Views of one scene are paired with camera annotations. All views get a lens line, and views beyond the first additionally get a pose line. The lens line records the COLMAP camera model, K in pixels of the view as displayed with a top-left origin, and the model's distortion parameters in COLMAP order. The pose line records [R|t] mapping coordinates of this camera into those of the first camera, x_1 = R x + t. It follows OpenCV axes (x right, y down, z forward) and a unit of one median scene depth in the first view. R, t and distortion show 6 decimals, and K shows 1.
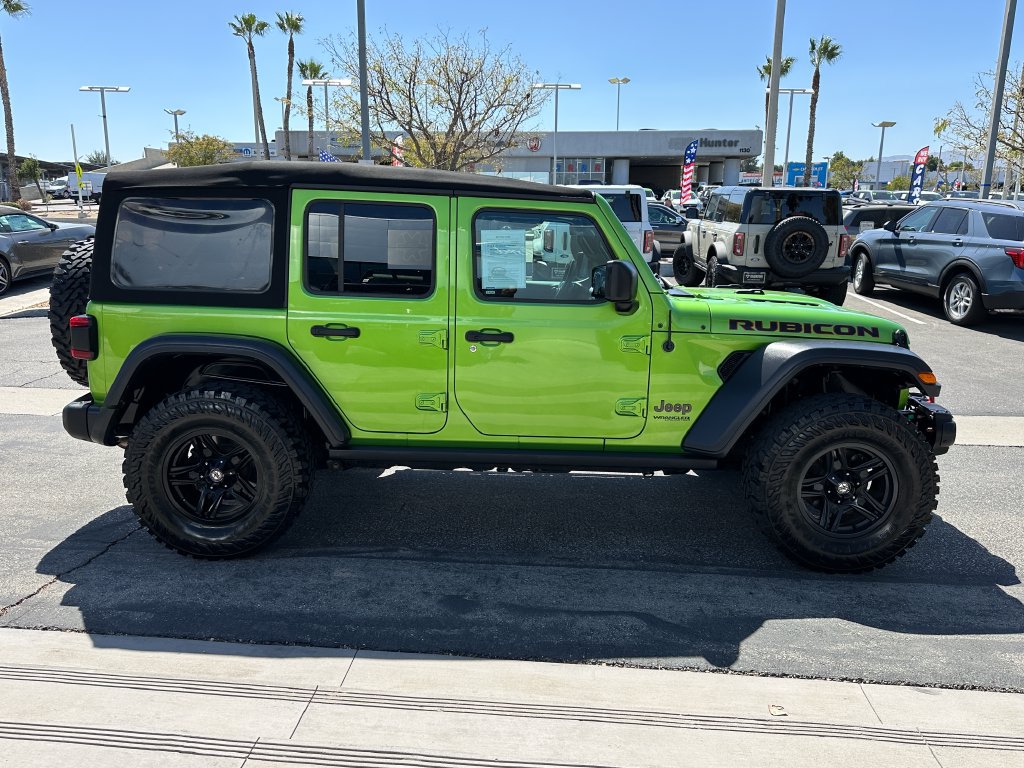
lens RADIAL K [[760.0, 0, 512.0], [0, 760.0, 384.0], [0, 0, 1]] dist [0.033376, -0.005210]
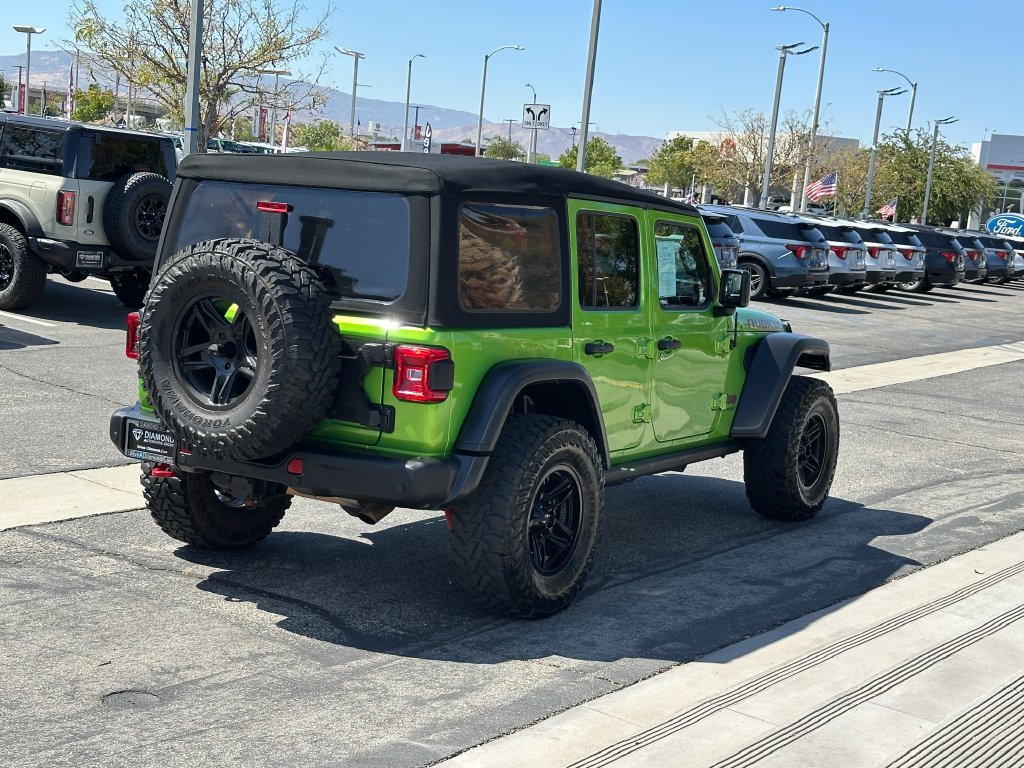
lens RADIAL K [[1362.4, 0, 512.0], [0, 1362.4, 384.0], [0, 0, 1]] dist [0.125474, -0.012152]
pose [[0.544616, -0.077309, 0.835115, -1.845915], [0.105187, 0.994176, 0.023436, -0.082315], [-0.832063, 0.075080, 0.549576, 0.173469]]
